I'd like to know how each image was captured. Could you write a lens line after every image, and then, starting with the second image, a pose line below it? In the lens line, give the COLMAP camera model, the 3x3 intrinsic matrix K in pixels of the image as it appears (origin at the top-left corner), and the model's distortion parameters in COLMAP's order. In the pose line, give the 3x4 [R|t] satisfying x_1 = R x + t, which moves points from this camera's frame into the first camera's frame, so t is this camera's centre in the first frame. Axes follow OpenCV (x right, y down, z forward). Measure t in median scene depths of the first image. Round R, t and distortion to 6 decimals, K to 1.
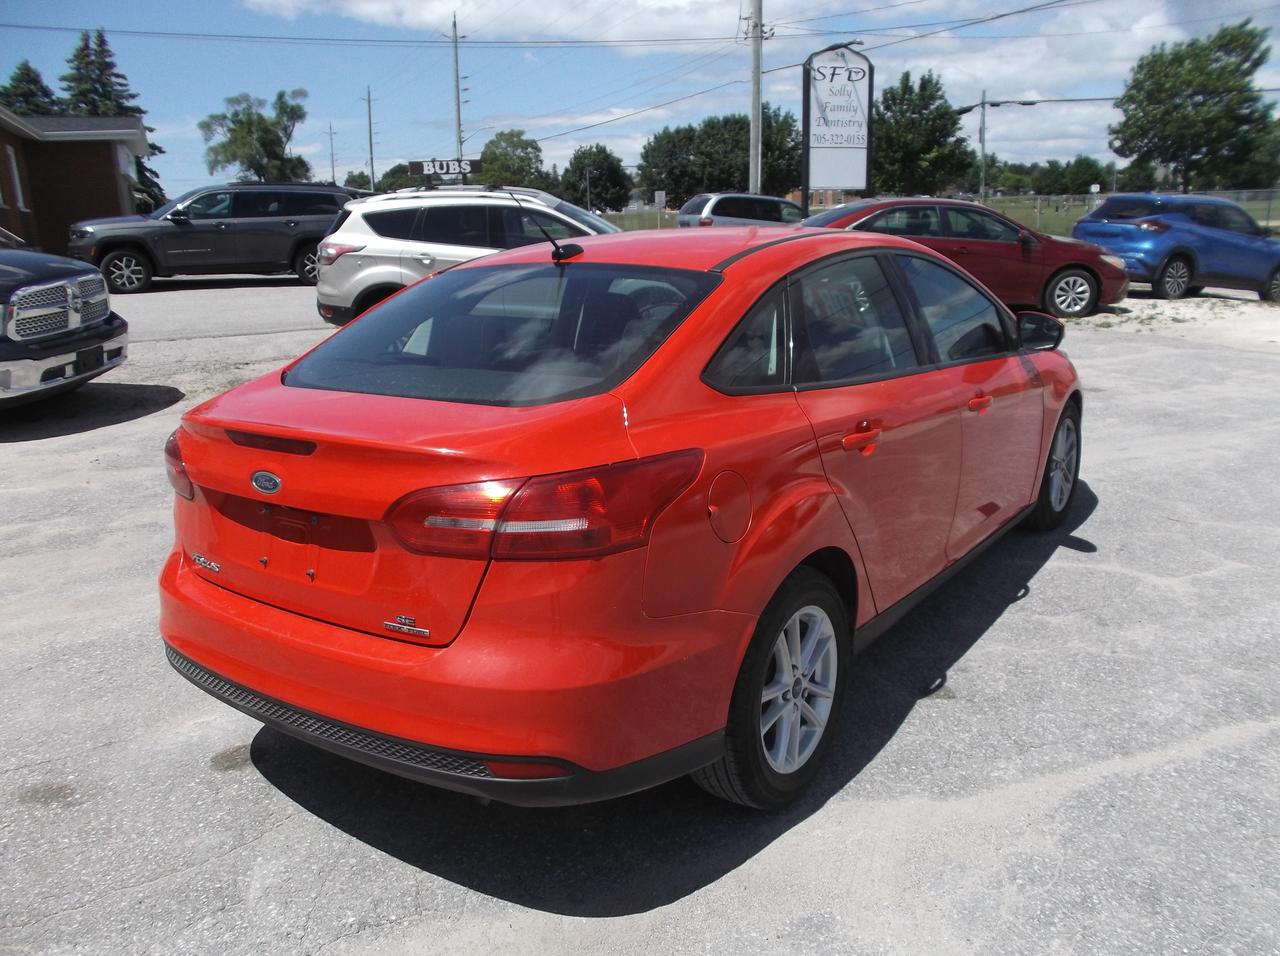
lens RADIAL K [[1046.0, 0, 640.0], [0, 1046.0, 478.0], [0, 0, 1]] dist [-0.006668, -0.015689]
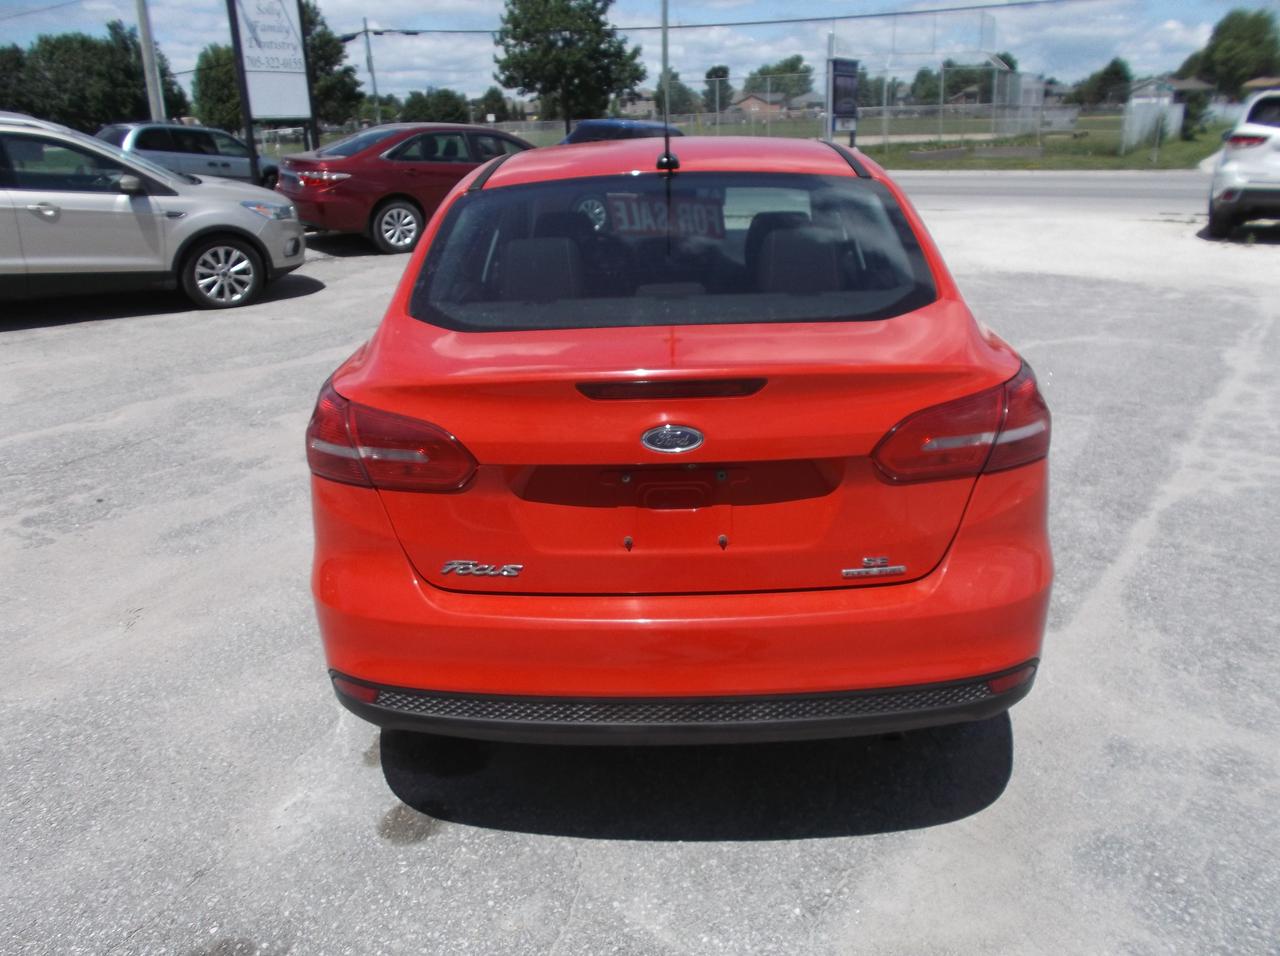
lens RADIAL K [[1037.8, 0, 644.5], [0, 1037.8, 494.7], [0, 0, 1]] dist [-0.035915, 0.037173]
pose [[0.828619, -0.190143, 0.526533, -0.092946], [0.149269, 0.981543, 0.119548, -0.006338], [-0.539546, -0.020465, 0.841708, 0.039253]]
